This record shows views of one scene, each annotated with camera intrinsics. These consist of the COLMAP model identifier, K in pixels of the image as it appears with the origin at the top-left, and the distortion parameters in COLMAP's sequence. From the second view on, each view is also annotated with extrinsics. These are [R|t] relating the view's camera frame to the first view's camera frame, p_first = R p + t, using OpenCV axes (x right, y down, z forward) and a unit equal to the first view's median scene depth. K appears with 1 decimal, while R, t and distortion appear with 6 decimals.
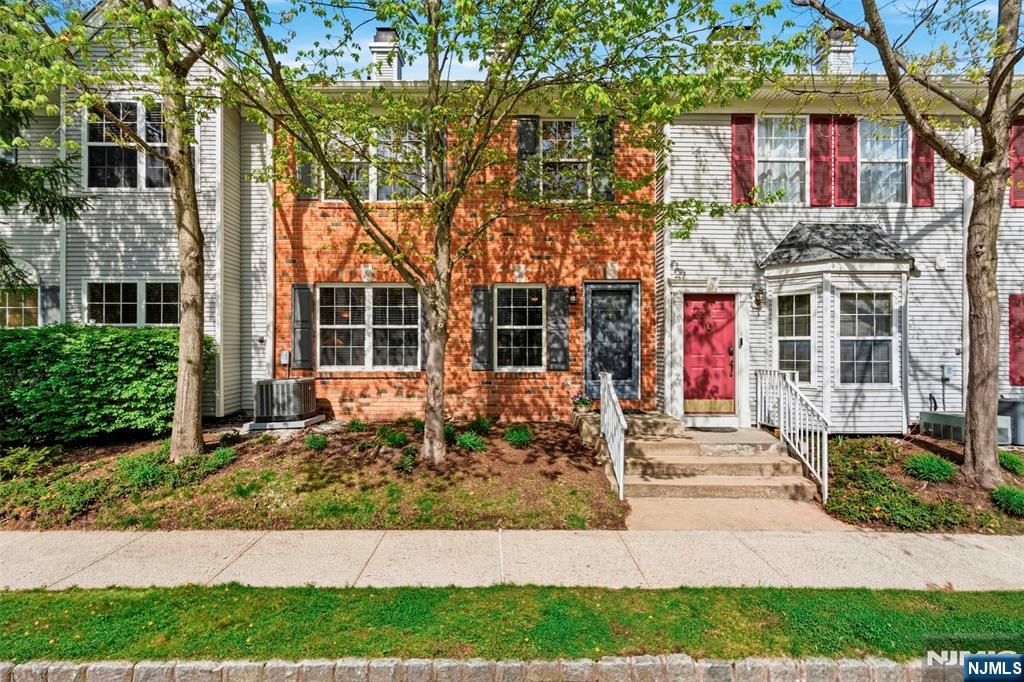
lens RADIAL K [[462.6, 0, 512.6], [0, 462.6, 338.4], [0, 0, 1]] dist [-0.004423, 0.003061]
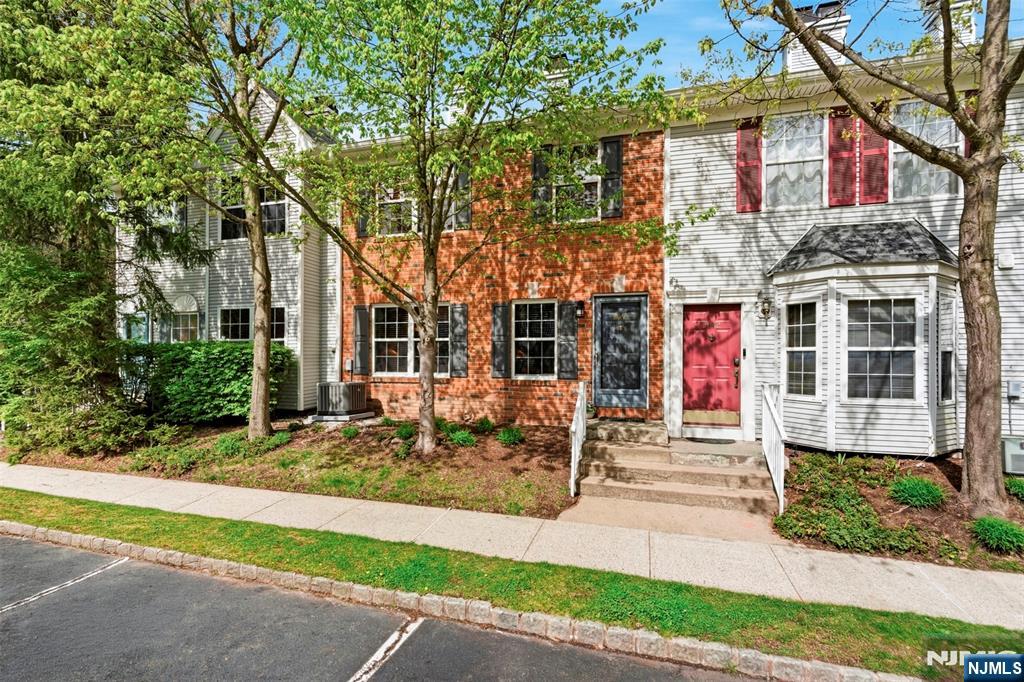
lens RADIAL K [[462.6, 0, 511.2], [0, 462.6, 346.7], [0, 0, 1]] dist [-0.004423, 0.003061]
pose [[0.959149, -0.003130, -0.282884, 0.316365], [0.002596, 0.999994, -0.002261, -0.005092], [0.282890, 0.001434, 0.959151, -0.078810]]
